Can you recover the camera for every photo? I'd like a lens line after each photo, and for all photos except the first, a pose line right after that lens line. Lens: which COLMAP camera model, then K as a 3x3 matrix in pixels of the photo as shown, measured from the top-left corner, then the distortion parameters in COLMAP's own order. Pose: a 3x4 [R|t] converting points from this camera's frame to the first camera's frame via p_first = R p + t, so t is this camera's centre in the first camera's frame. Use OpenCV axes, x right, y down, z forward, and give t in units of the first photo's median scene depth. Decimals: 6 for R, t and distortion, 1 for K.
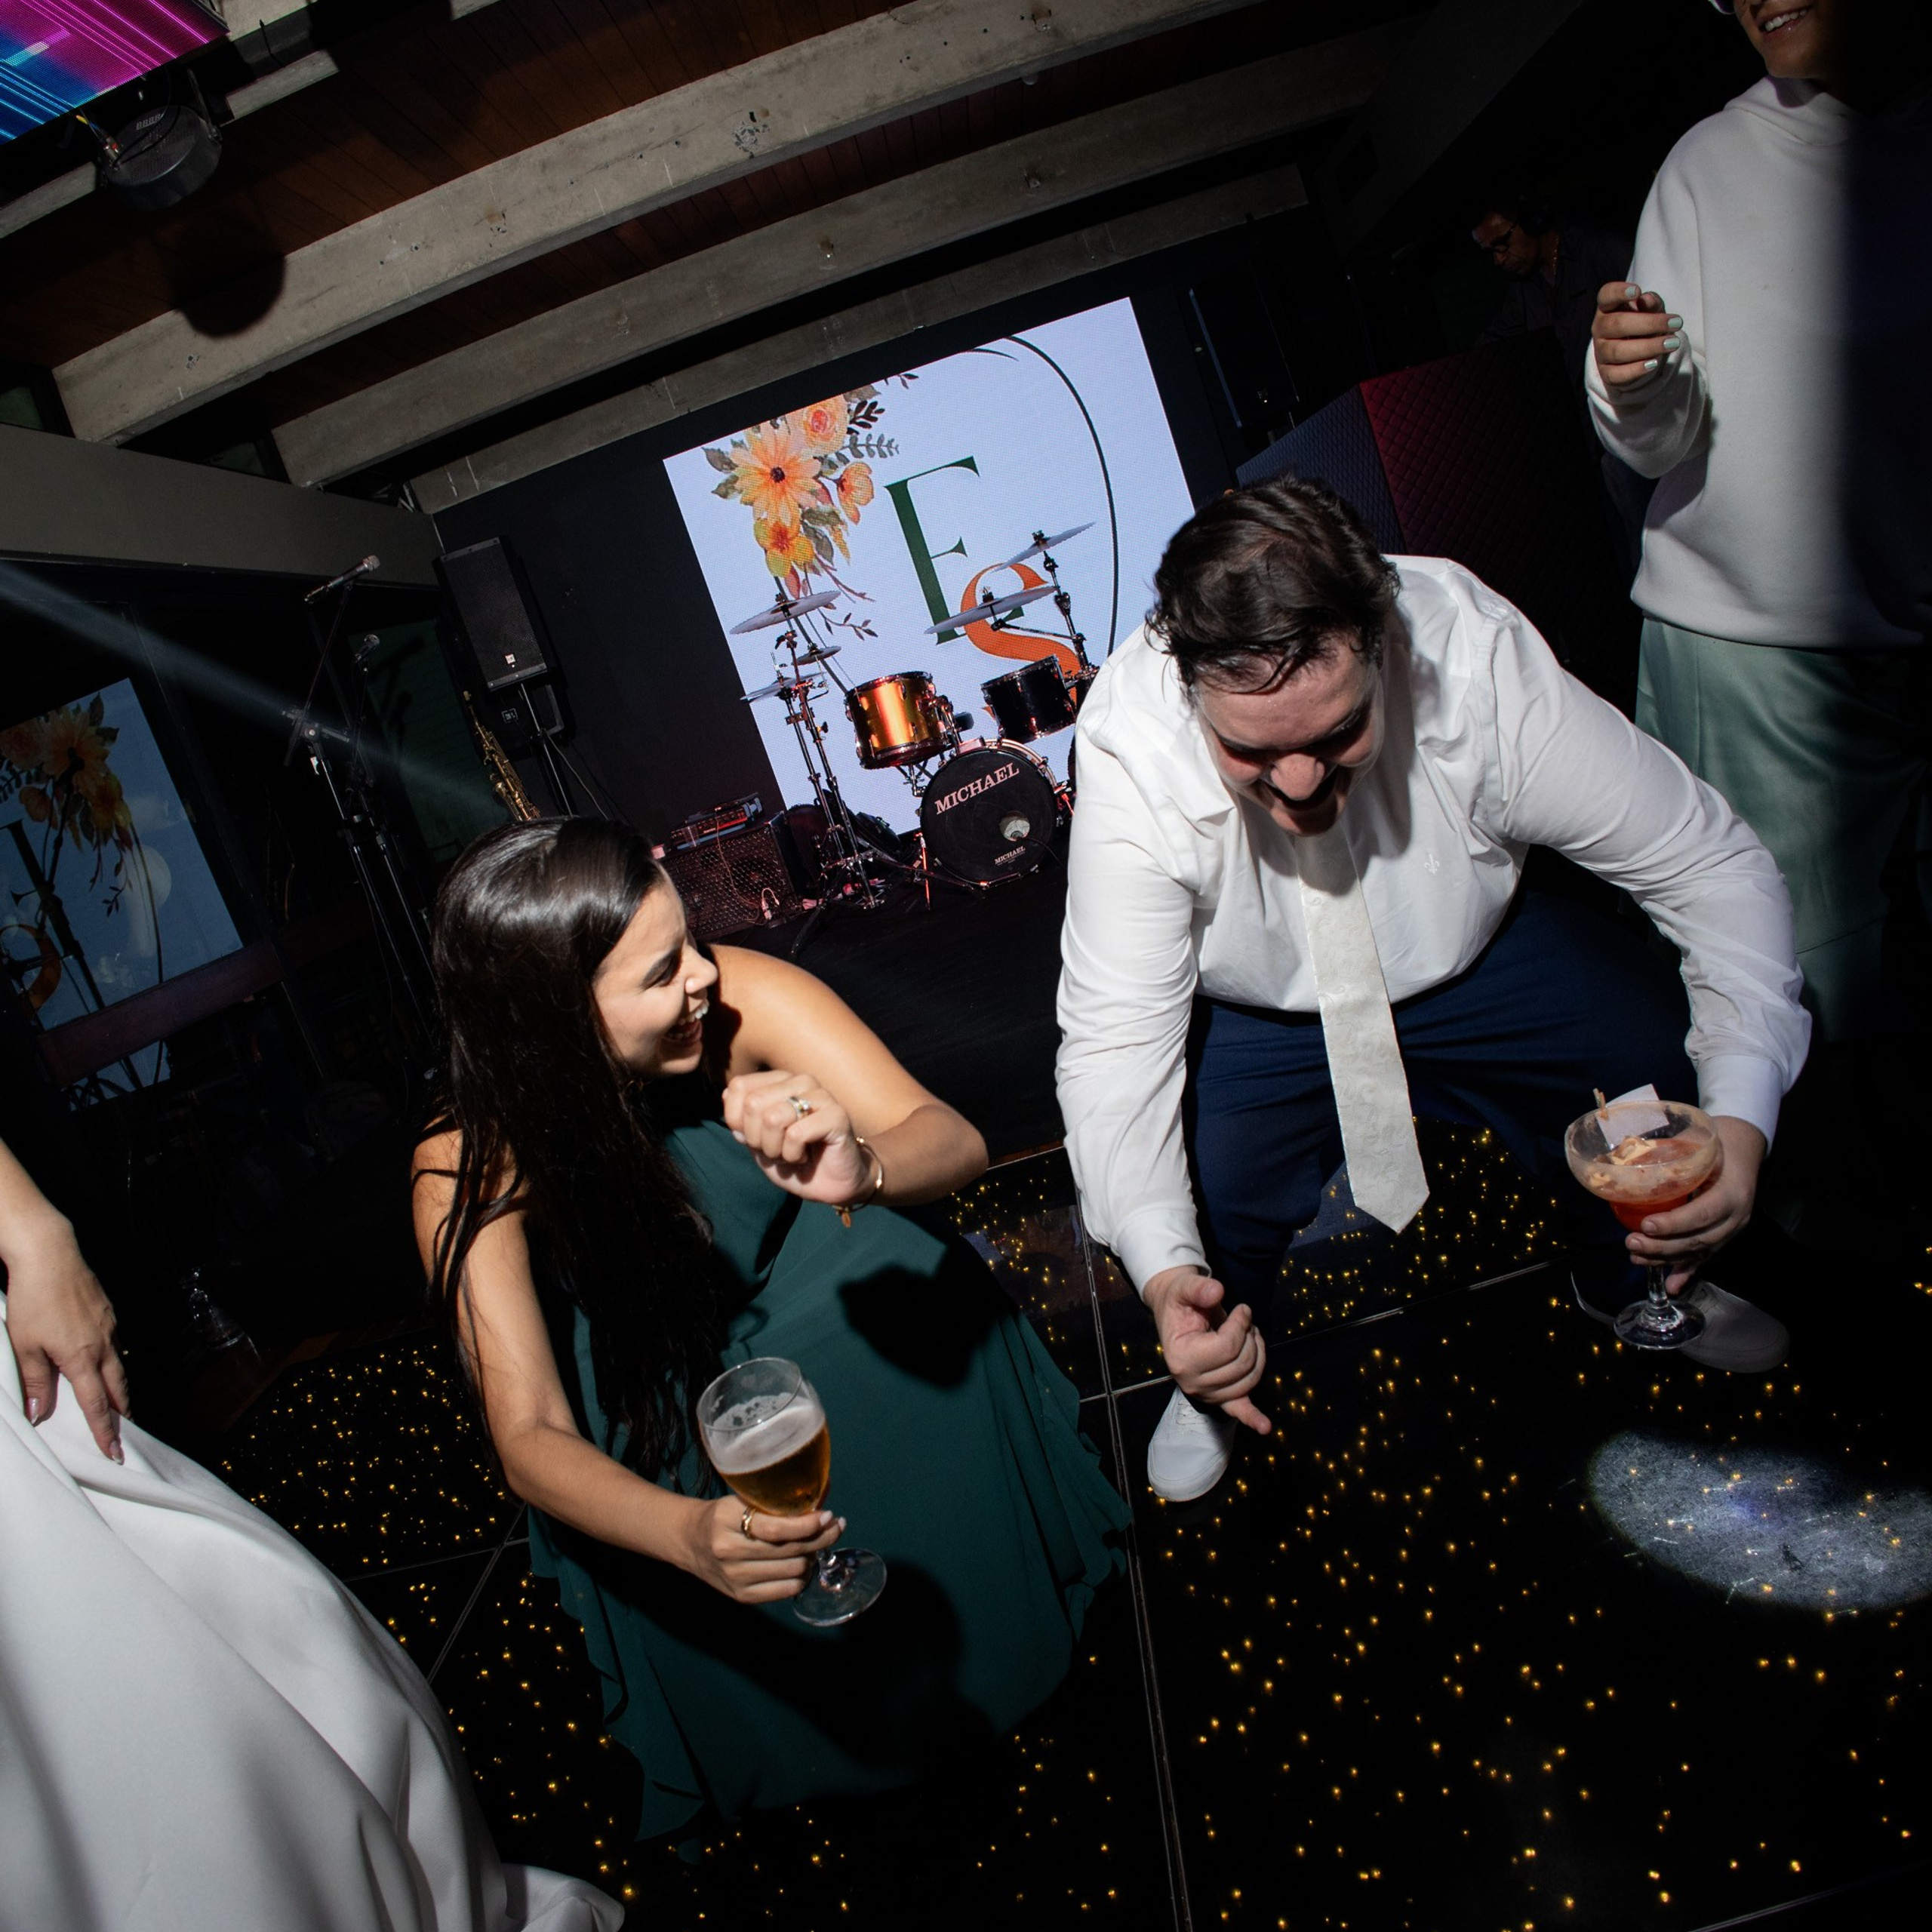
lens RADIAL K [[1311.3, 0, 966.0], [0, 1311.3, 966.0], [0, 0, 1]] dist [-0.156266, 0.040177]
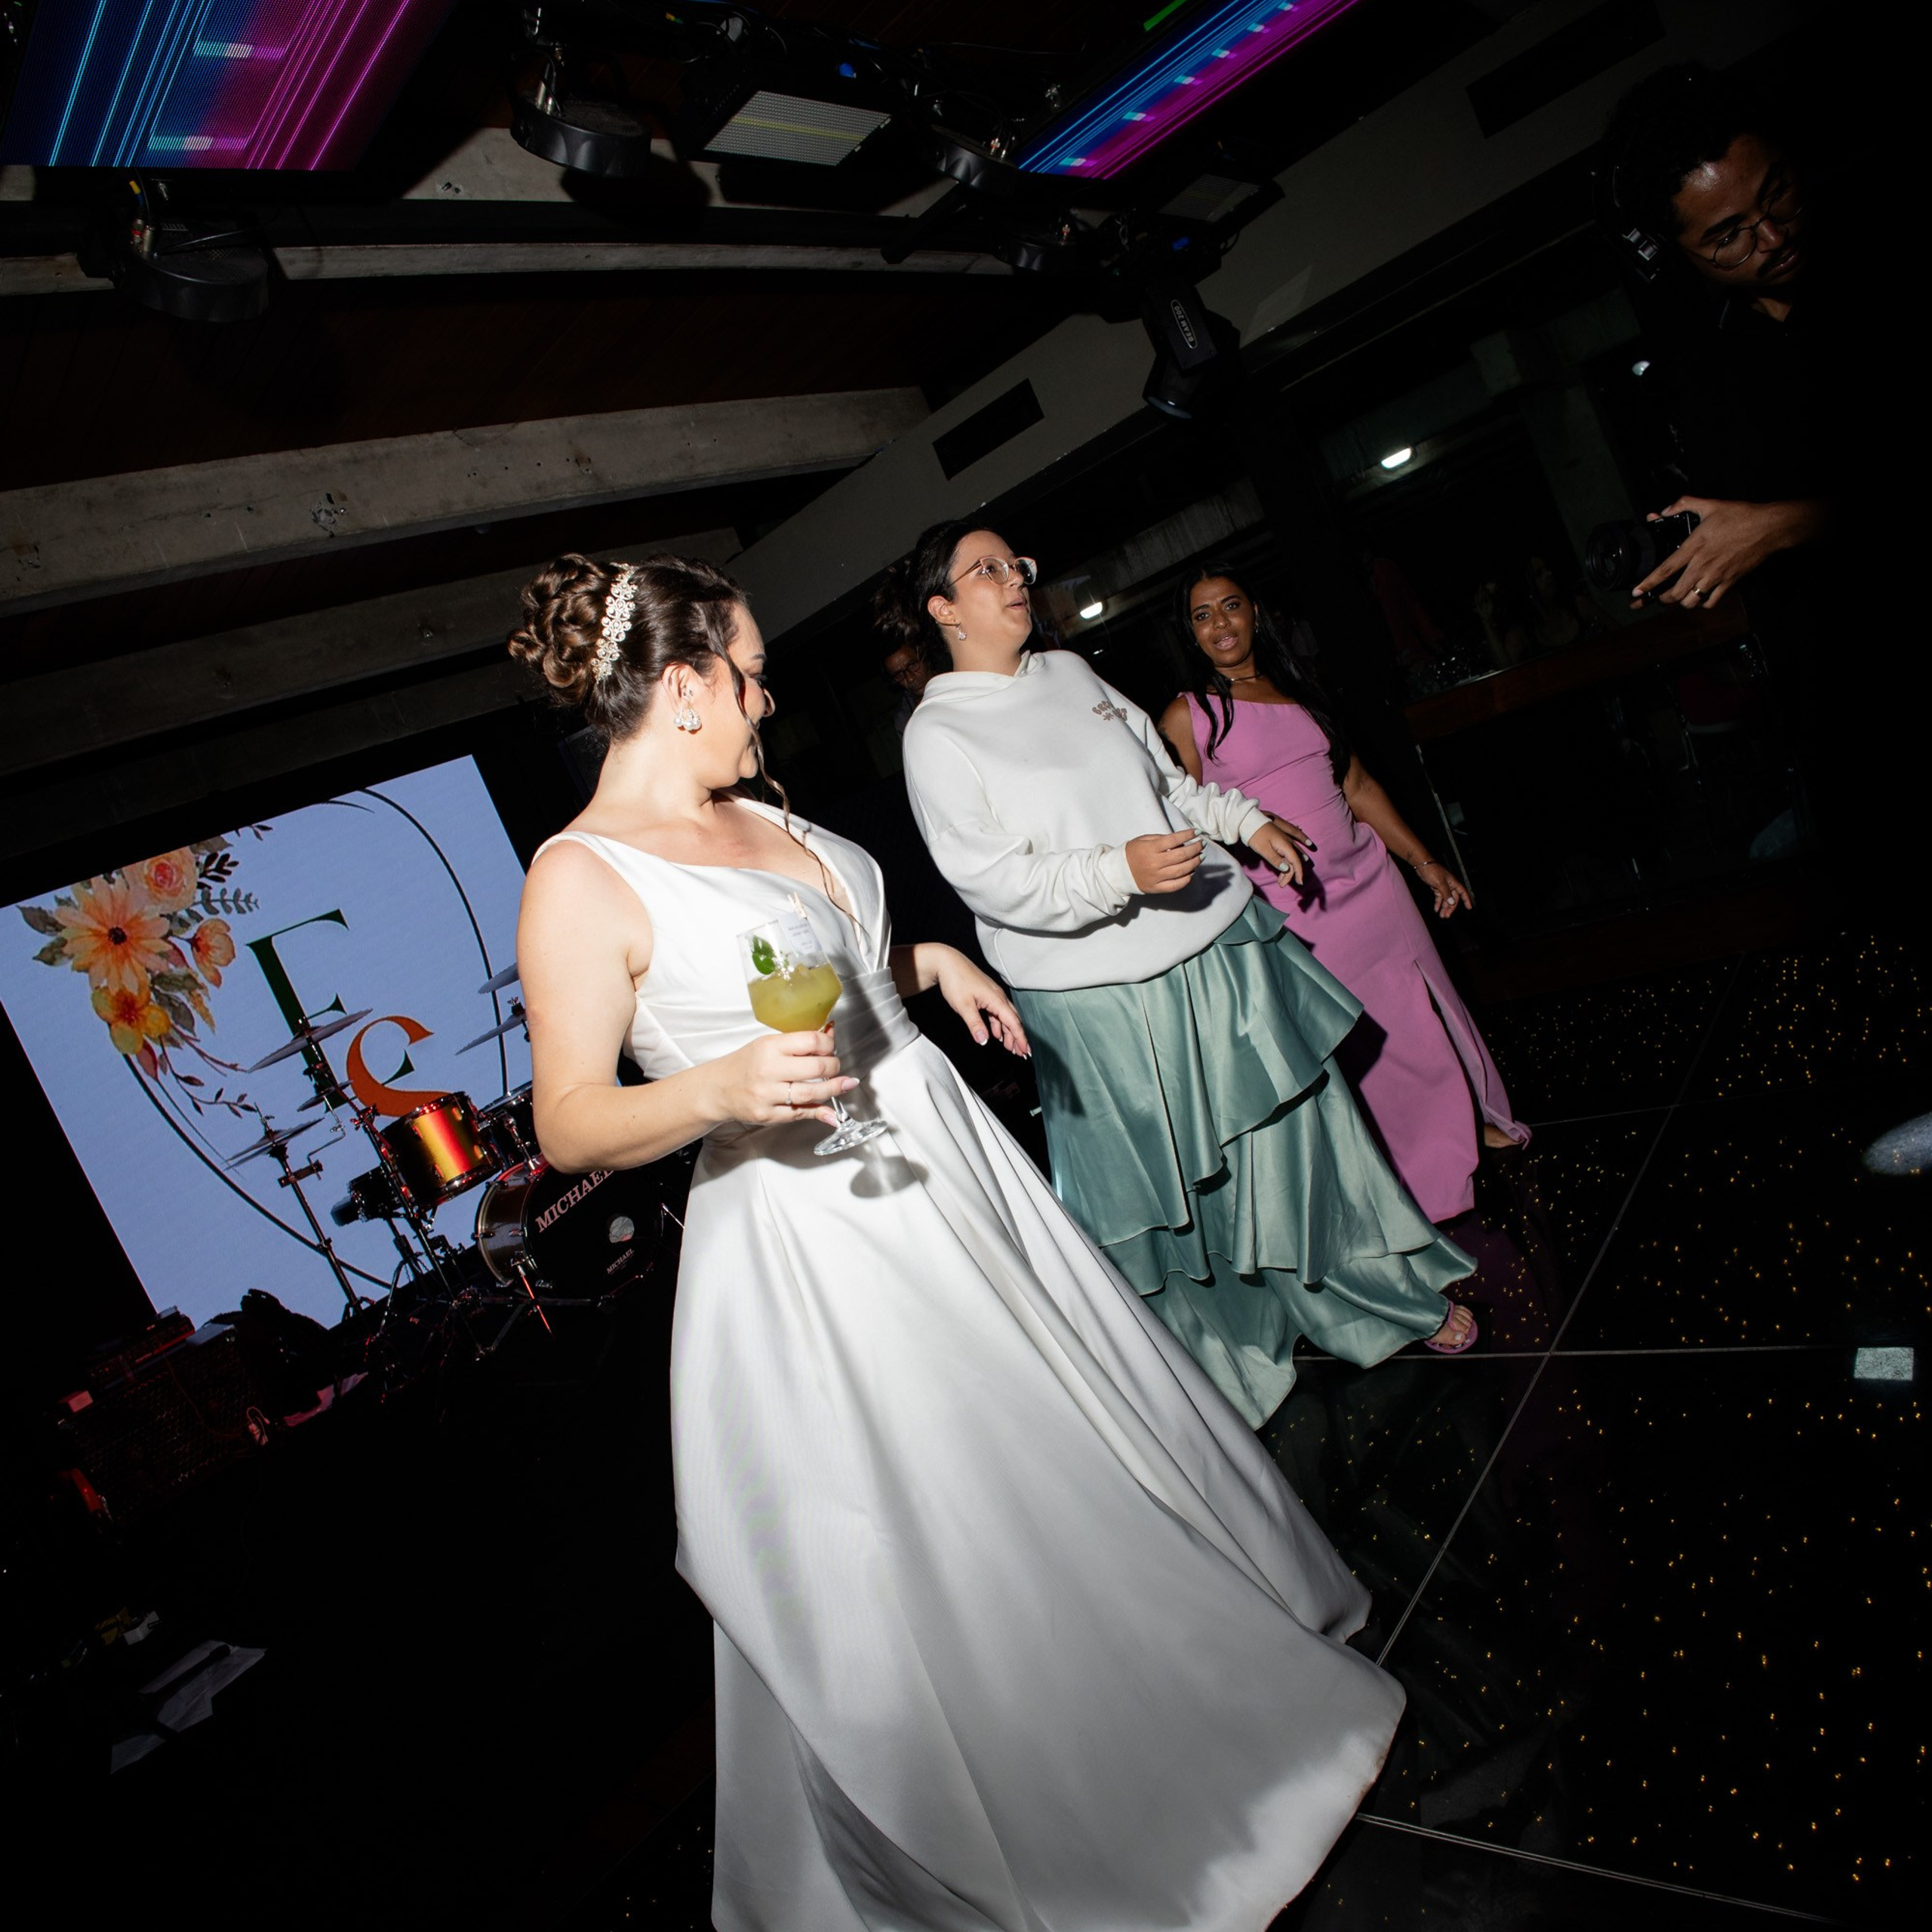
lens RADIAL K [[1311.3, 0, 966.0], [0, 1311.3, 966.0], [0, 0, 1]] dist [-0.156266, 0.040177]
pose [[0.689532, -0.056491, 0.722049, -0.349576], [0.348120, 0.900087, -0.262022, 0.040063], [-0.635105, 0.432032, 0.640304, 0.138334]]
